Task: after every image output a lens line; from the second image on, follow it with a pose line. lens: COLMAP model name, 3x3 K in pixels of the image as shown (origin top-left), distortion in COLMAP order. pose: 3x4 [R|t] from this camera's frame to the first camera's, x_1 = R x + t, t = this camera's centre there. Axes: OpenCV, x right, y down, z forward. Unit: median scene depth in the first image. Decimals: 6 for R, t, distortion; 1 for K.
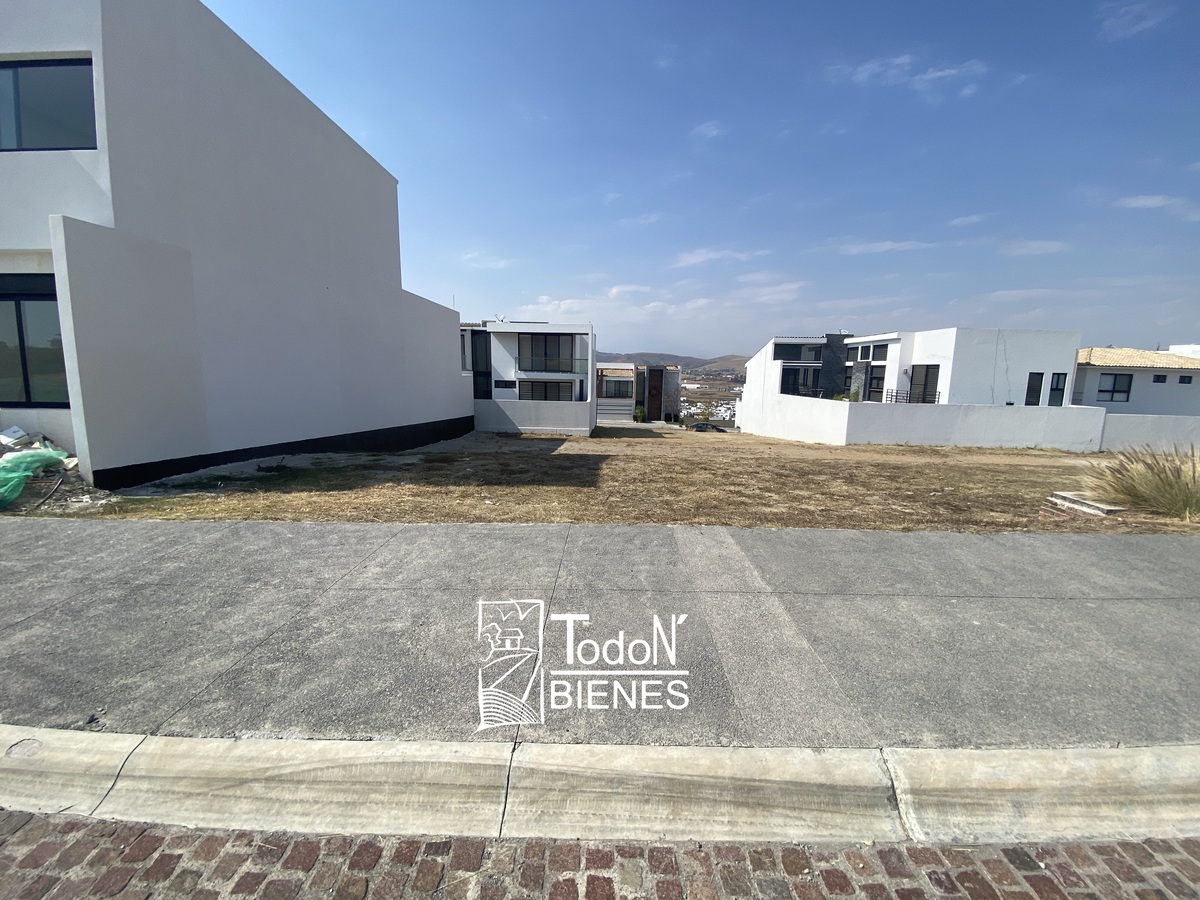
lens RADIAL K [[476.8, 0, 600.0], [0, 476.8, 450.0], [0, 0, 1]] dist [-0.030872, -0.000351]
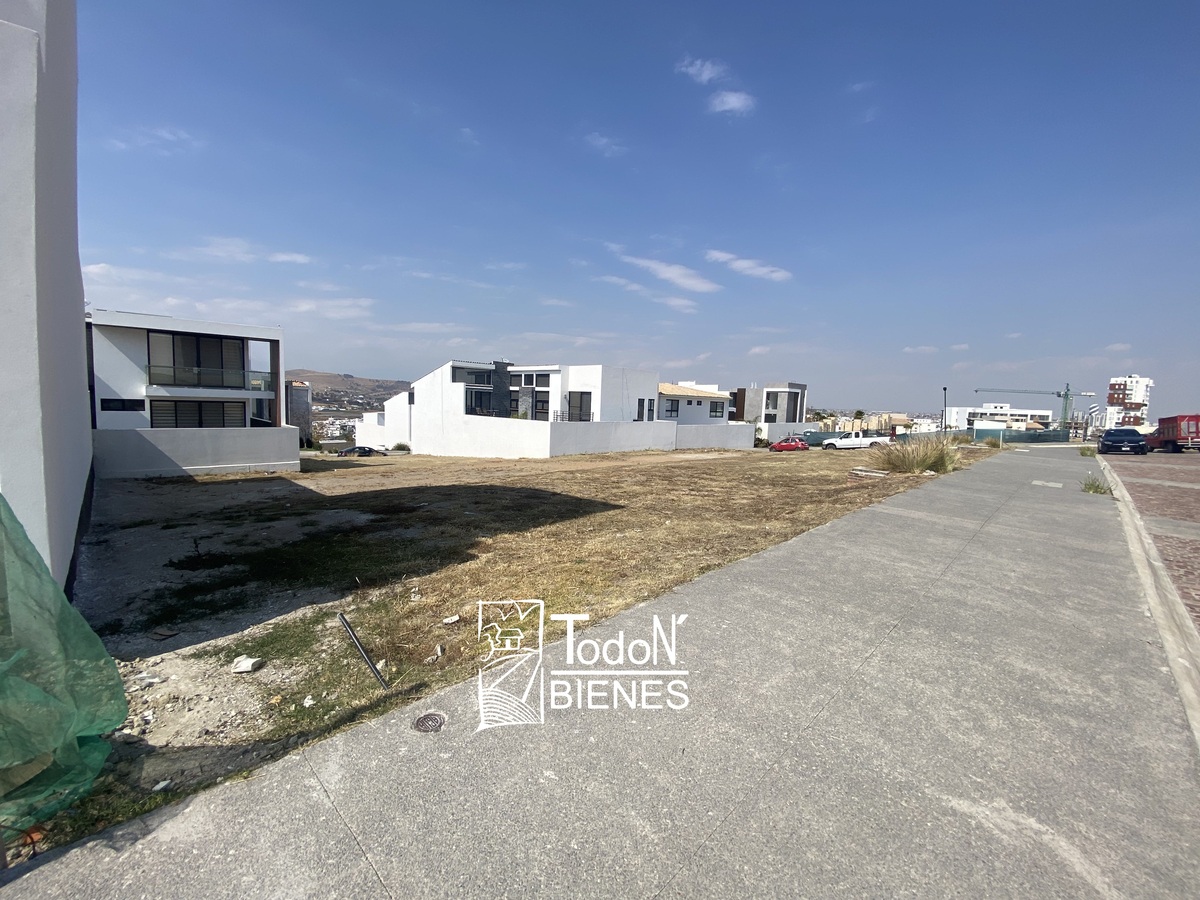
lens RADIAL K [[469.6, 0, 607.3], [0, 469.6, 437.9], [0, 0, 1]] dist [0.008074, -0.000046]
pose [[0.675949, -0.043796, 0.735645, -0.216482], [0.091187, 0.995532, -0.024519, -0.015077], [-0.731285, 0.083655, 0.676923, 0.073823]]
